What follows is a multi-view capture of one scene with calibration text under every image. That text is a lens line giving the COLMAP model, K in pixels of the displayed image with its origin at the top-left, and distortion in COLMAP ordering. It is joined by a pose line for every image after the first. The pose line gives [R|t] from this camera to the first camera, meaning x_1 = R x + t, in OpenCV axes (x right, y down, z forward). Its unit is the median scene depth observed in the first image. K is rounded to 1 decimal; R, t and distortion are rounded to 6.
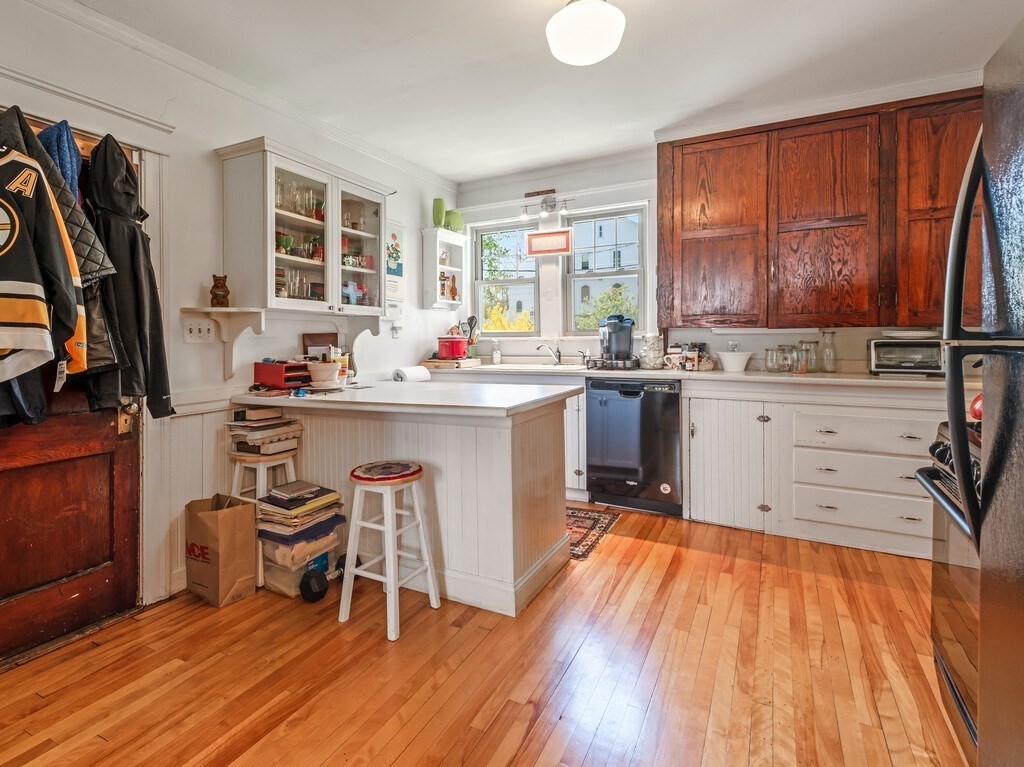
lens RADIAL K [[535.4, 0, 474.9], [0, 535.4, 341.2], [0, 0, 1]] dist [0.031263, -0.017841]
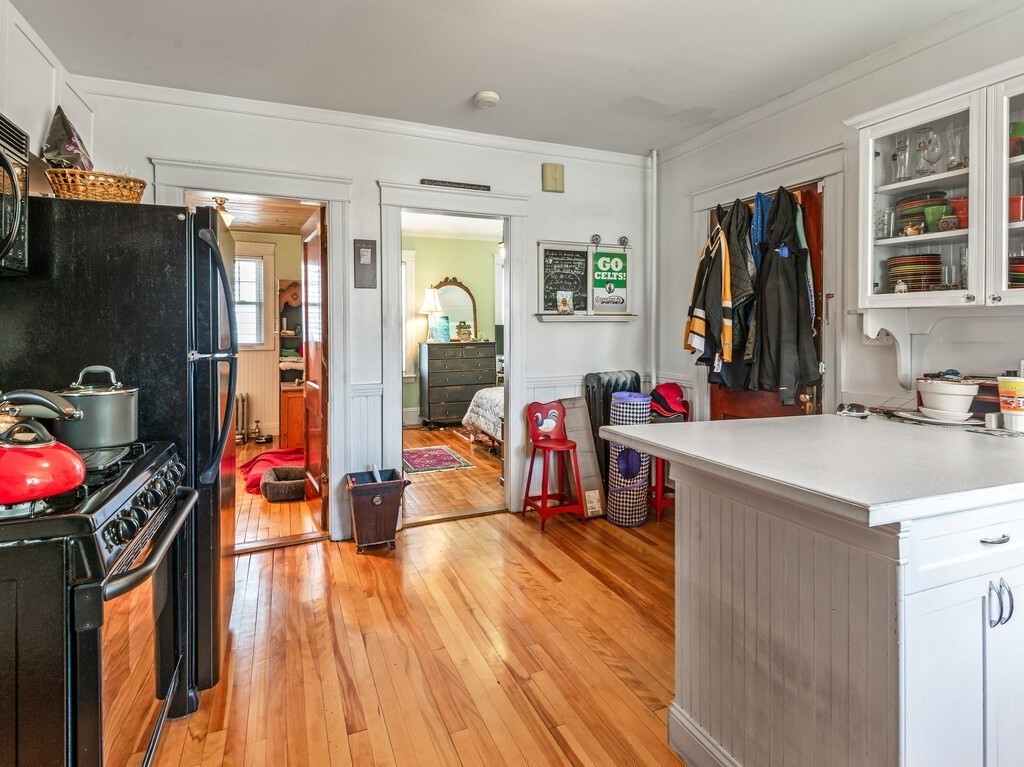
lens RADIAL K [[535.4, 0, 510.4], [0, 535.4, 337.8], [0, 0, 1]] dist [0.031263, -0.017841]
pose [[-0.614207, 0.016637, -0.788969, 0.556825], [0.002690, 0.999816, 0.018989, -0.027617], [0.789140, 0.009540, -0.614139, 0.926644]]
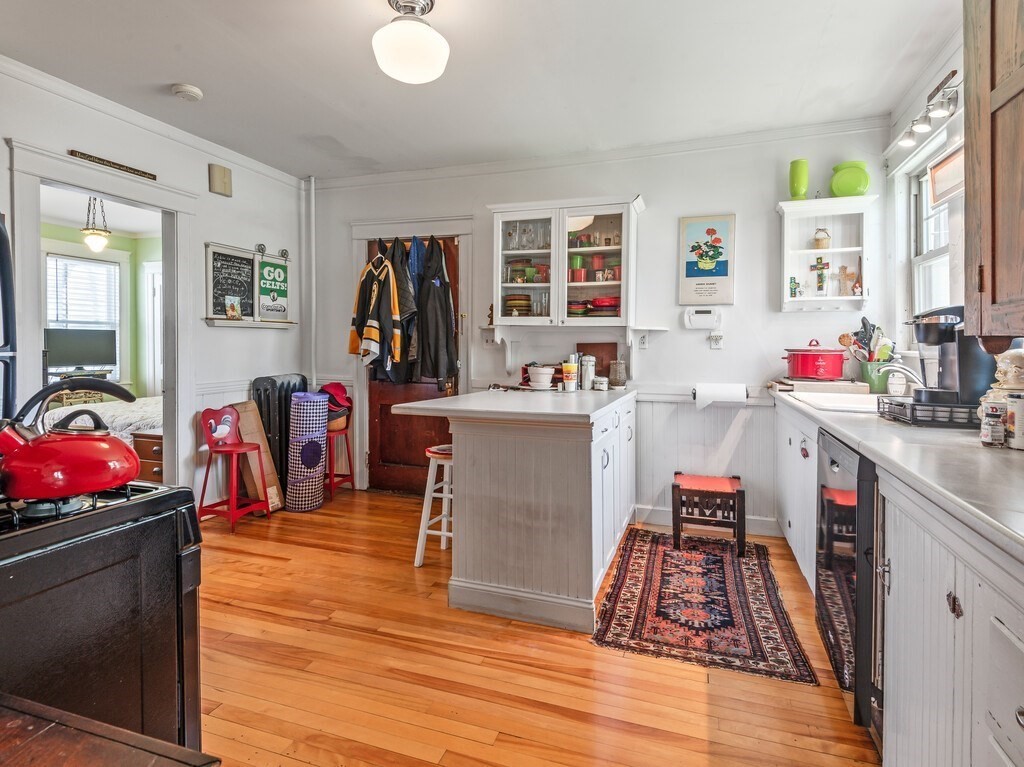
lens RADIAL K [[535.4, 0, 508.1], [0, 535.4, 349.5], [0, 0, 1]] dist [0.031263, -0.017841]
pose [[0.168878, 0.016355, -0.985501, 0.840626], [-0.014495, 0.999795, 0.014108, -0.015565], [0.985530, 0.011902, 0.169081, 0.681473]]
